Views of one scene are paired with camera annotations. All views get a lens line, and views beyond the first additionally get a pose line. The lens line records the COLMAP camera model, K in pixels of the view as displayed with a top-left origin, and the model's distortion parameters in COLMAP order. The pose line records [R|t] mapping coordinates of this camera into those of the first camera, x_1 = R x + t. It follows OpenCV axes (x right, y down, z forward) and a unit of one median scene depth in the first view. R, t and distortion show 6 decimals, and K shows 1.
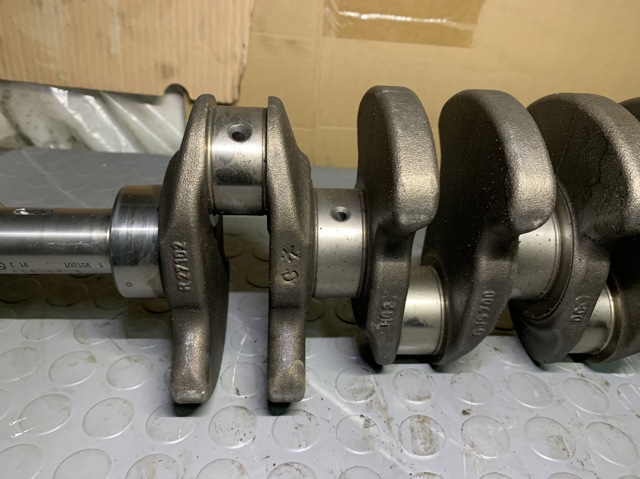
lens RADIAL K [[501.3, 0, 324.2], [0, 501.3, 238.5], [0, 0, 1]] dist [-0.017530, 0.013204]
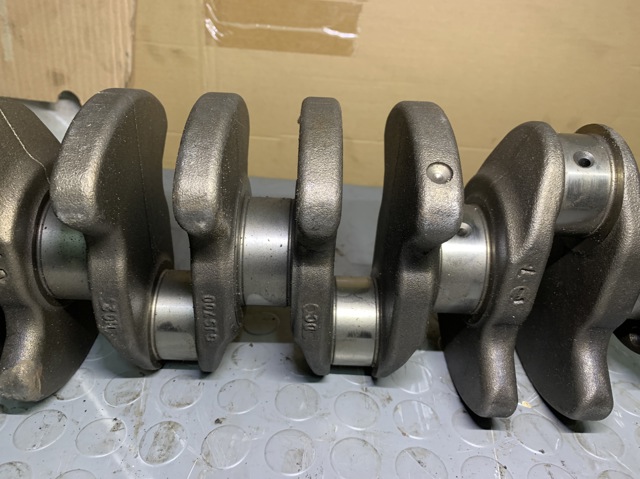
lens RADIAL K [[501.3, 0, 324.2], [0, 501.3, 238.5], [0, 0, 1]] dist [-0.017530, 0.013204]
pose [[0.998307, 0.024699, -0.052656, 0.307204], [-0.026068, 0.999335, -0.025483, 0.005869], [0.051991, 0.026813, 0.998288, 0.013339]]
